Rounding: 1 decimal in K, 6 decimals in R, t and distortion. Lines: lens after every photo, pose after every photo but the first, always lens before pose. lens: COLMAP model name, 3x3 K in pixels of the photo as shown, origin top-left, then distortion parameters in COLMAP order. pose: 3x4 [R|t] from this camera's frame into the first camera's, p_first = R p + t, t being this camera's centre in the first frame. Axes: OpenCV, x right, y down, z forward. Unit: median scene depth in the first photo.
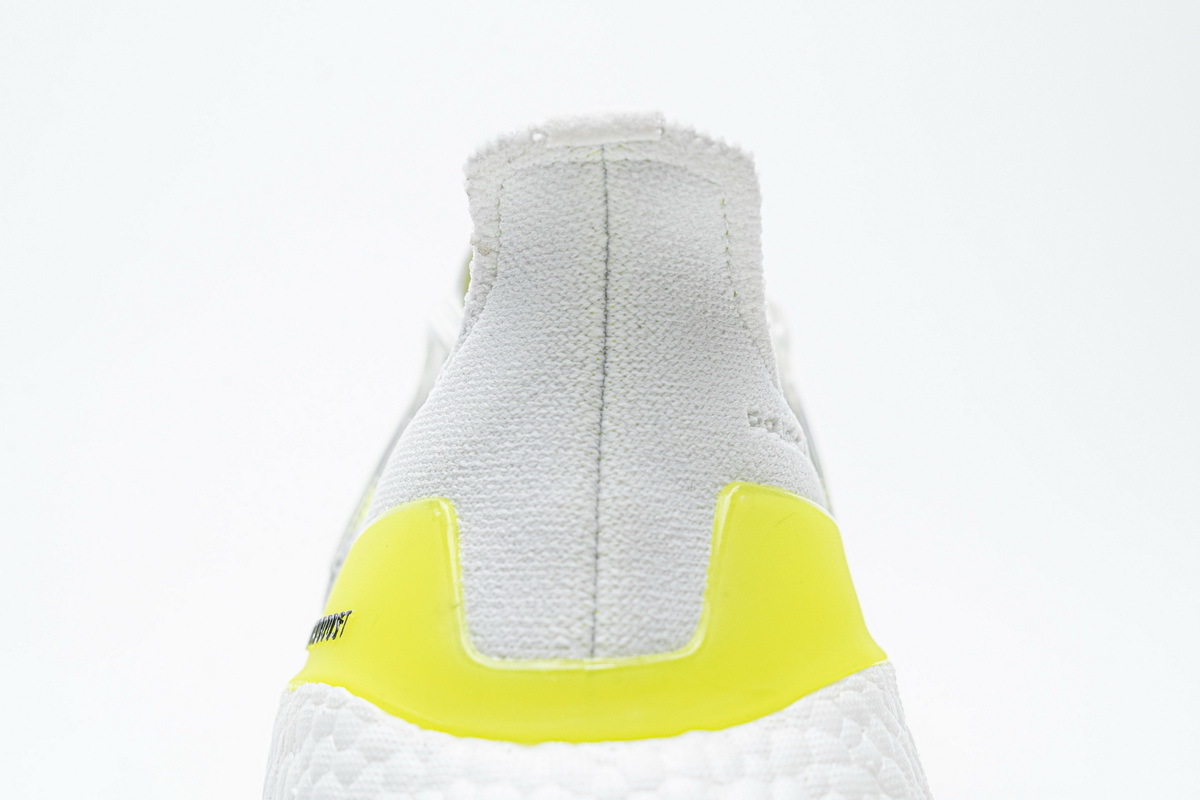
lens RADIAL K [[2254.4, 0, 600.0], [0, 2254.4, 400.0], [0, 0, 1]] dist [0.229788, -3.176895]
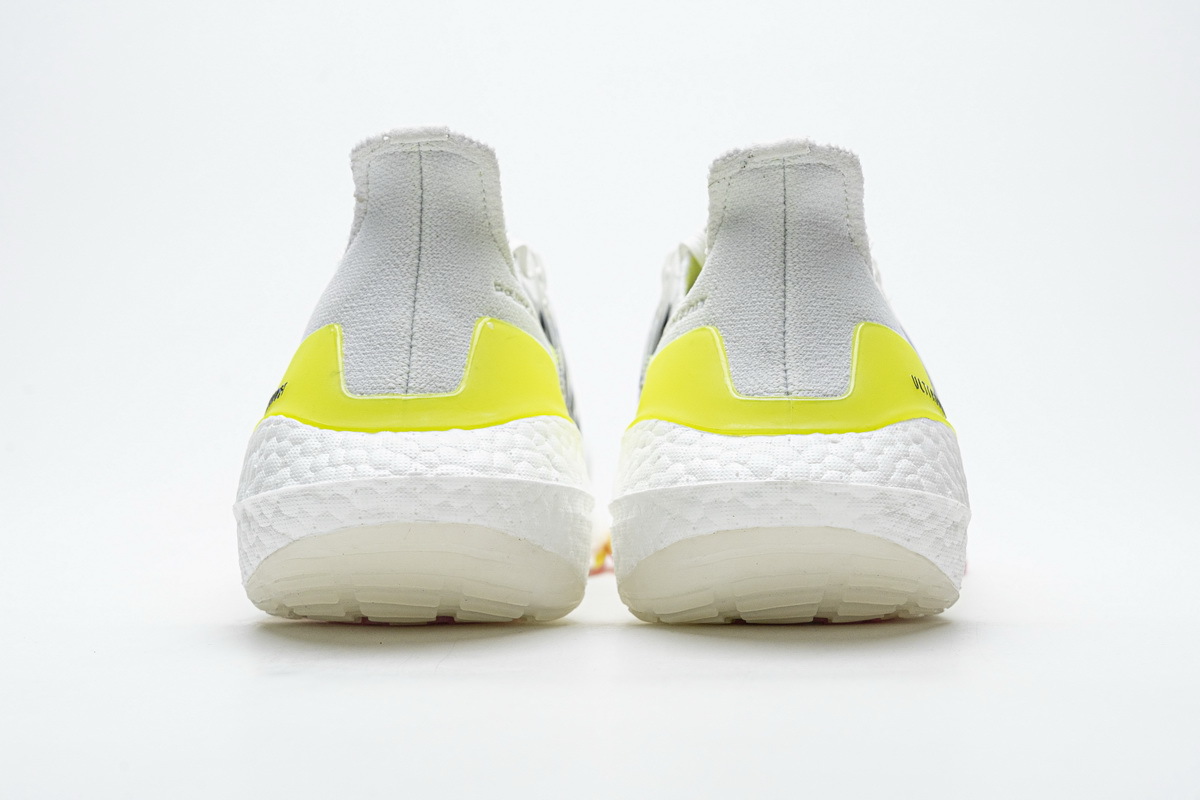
lens RADIAL K [[2254.4, 0, 600.0], [0, 2254.4, 400.0], [0, 0, 1]] dist [0.229788, -3.176895]
pose [[0.999865, 0.013851, 0.008861, 0.145256], [-0.013197, 0.997458, -0.070027, 0.248468], [-0.009808, 0.069900, 0.997506, -0.963781]]
